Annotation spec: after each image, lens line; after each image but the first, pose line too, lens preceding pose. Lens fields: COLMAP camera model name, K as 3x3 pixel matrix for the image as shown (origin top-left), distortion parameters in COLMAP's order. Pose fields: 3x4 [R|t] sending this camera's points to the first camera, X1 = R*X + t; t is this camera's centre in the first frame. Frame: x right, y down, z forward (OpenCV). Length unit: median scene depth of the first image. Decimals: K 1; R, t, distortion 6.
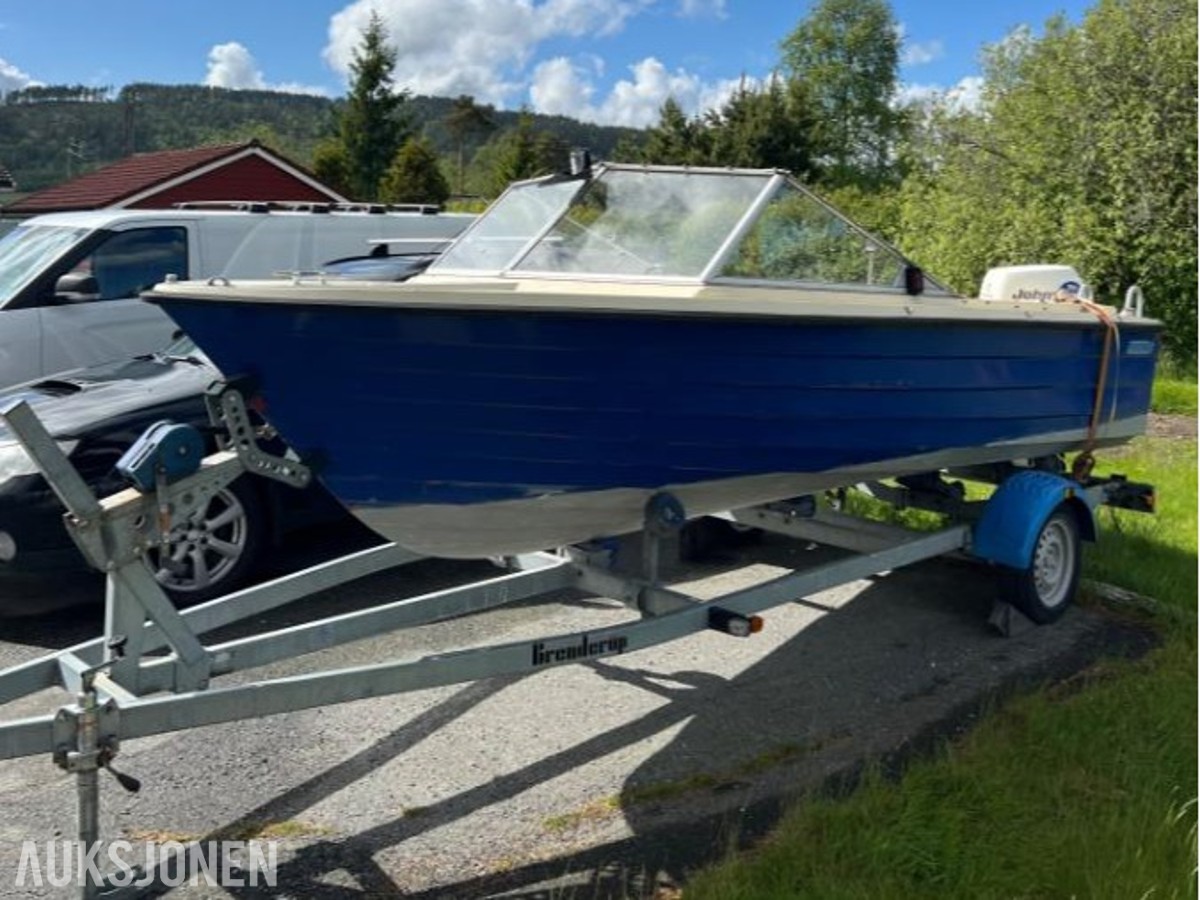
lens RADIAL K [[1190.3, 0, 600.8], [0, 1190.3, 447.2], [0, 0, 1]] dist [-0.013614, 0.000000]
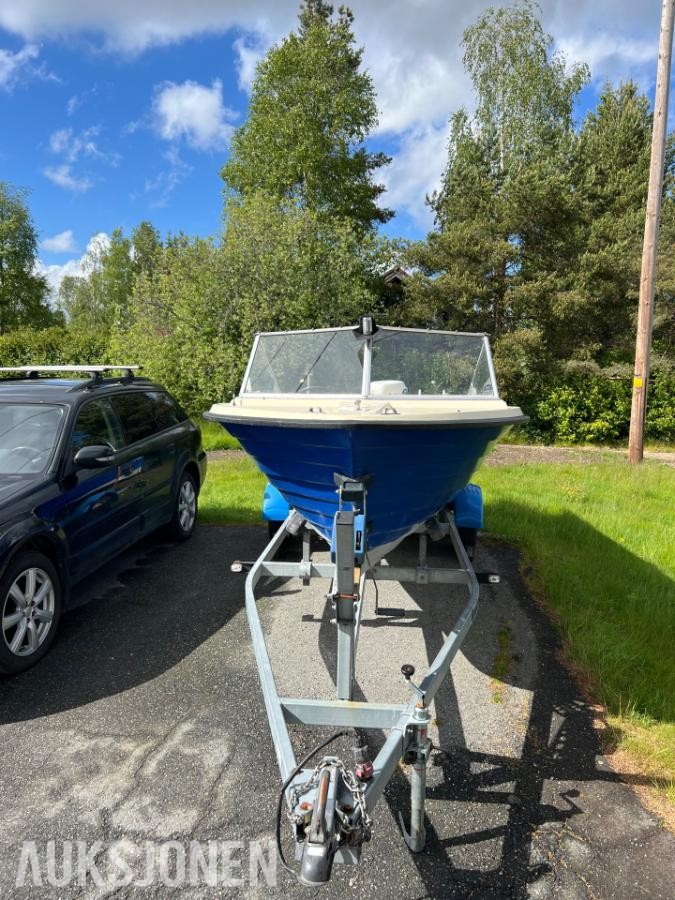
lens RADIAL K [[711.3, 0, 332.3], [0, 711.3, 457.5], [0, 0, 1]] dist [0.032074, -0.032270]
pose [[0.750739, -0.096213, 0.653555, -0.736459], [0.117412, 0.993019, 0.011316, -0.068324], [-0.650081, 0.068240, 0.756794, 0.279195]]
